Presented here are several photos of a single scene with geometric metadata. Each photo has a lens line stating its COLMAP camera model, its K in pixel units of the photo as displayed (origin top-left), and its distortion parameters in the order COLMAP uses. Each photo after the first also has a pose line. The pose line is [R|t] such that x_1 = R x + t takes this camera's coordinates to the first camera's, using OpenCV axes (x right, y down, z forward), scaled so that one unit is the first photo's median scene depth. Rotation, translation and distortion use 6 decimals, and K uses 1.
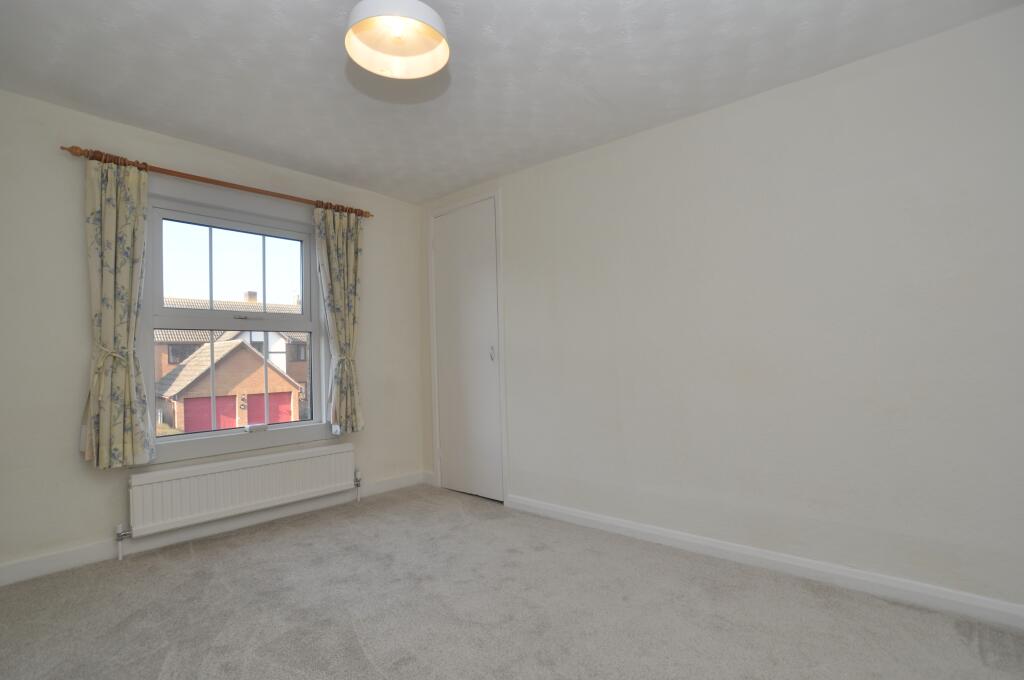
lens RADIAL K [[464.7, 0, 512.0], [0, 464.7, 340.0], [0, 0, 1]] dist [-0.032258, 0.000293]
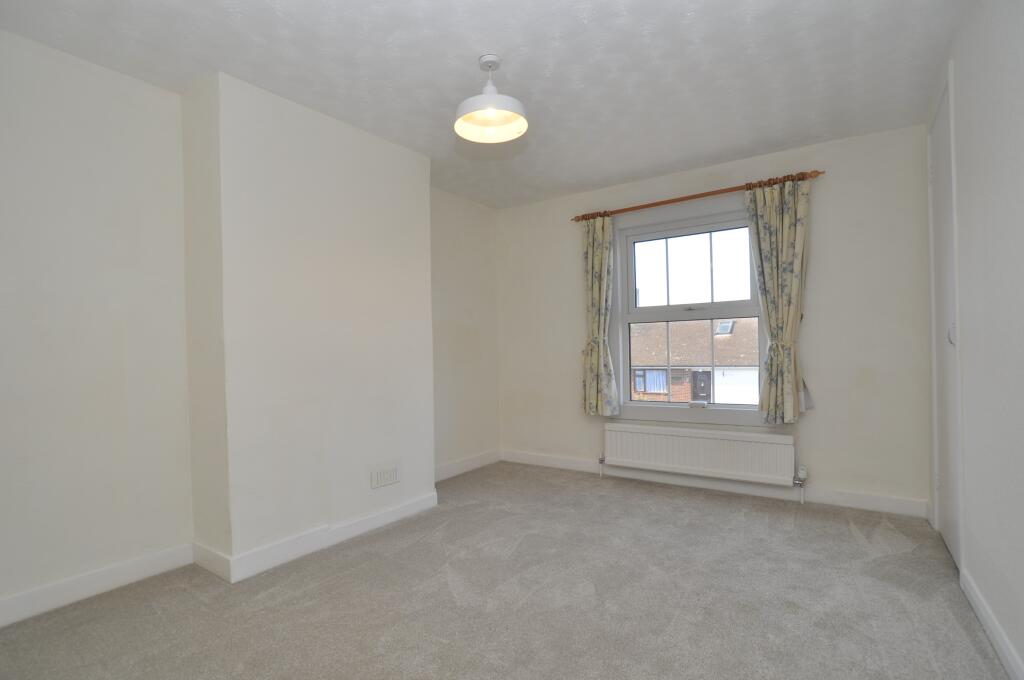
lens RADIAL K [[464.7, 0, 512.0], [0, 464.7, 340.0], [0, 0, 1]] dist [-0.032258, 0.000293]
pose [[0.174291, -0.008080, -0.984661, 0.521293], [0.049138, 0.998792, 0.000502, 0.007174], [0.983467, -0.048472, 0.174478, 0.366453]]
